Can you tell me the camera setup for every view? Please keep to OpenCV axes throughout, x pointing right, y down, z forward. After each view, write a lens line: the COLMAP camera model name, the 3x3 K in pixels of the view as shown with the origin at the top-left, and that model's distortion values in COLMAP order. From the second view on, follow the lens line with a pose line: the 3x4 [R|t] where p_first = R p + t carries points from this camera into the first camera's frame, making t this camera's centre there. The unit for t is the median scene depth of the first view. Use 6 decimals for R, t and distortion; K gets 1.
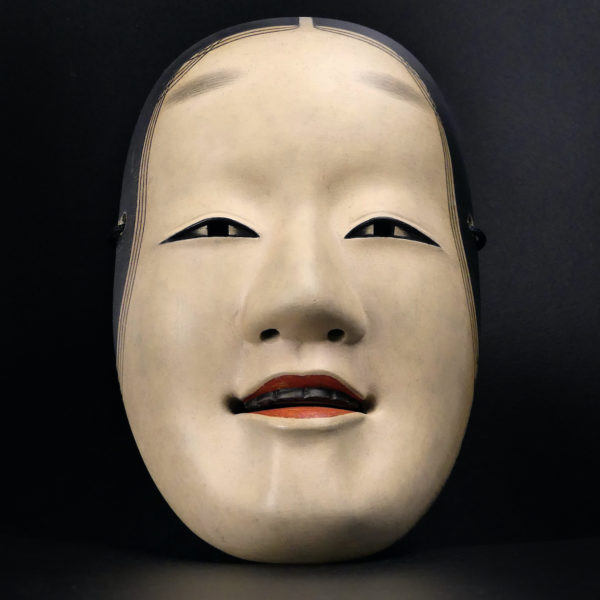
lens RADIAL K [[1691.2, 0, 297.4], [0, 1691.2, 302.2], [0, 0, 1]] dist [0.067855, 0.000000]
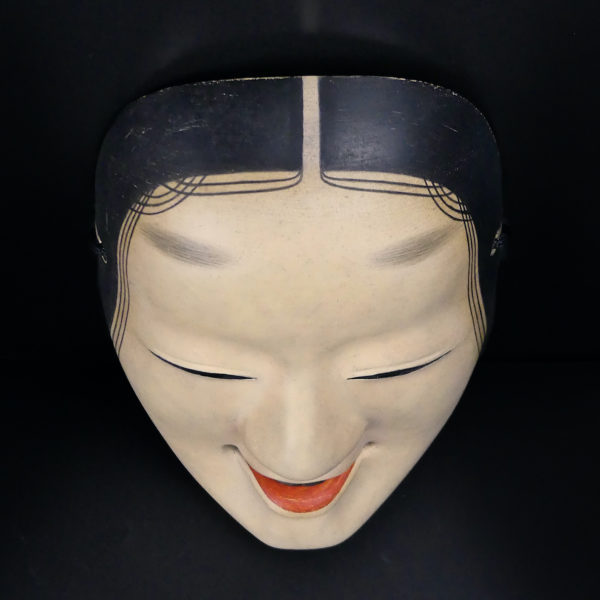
lens RADIAL K [[1691.2, 0, 300.7], [0, 1691.2, 300.7], [0, 0, 1]] dist [0.067855, 0.000000]
pose [[0.999930, 0.010816, 0.004833, -0.002796], [-0.008722, 0.396046, 0.918189, -0.890767], [0.008017, -0.918167, 0.396113, 0.652415]]
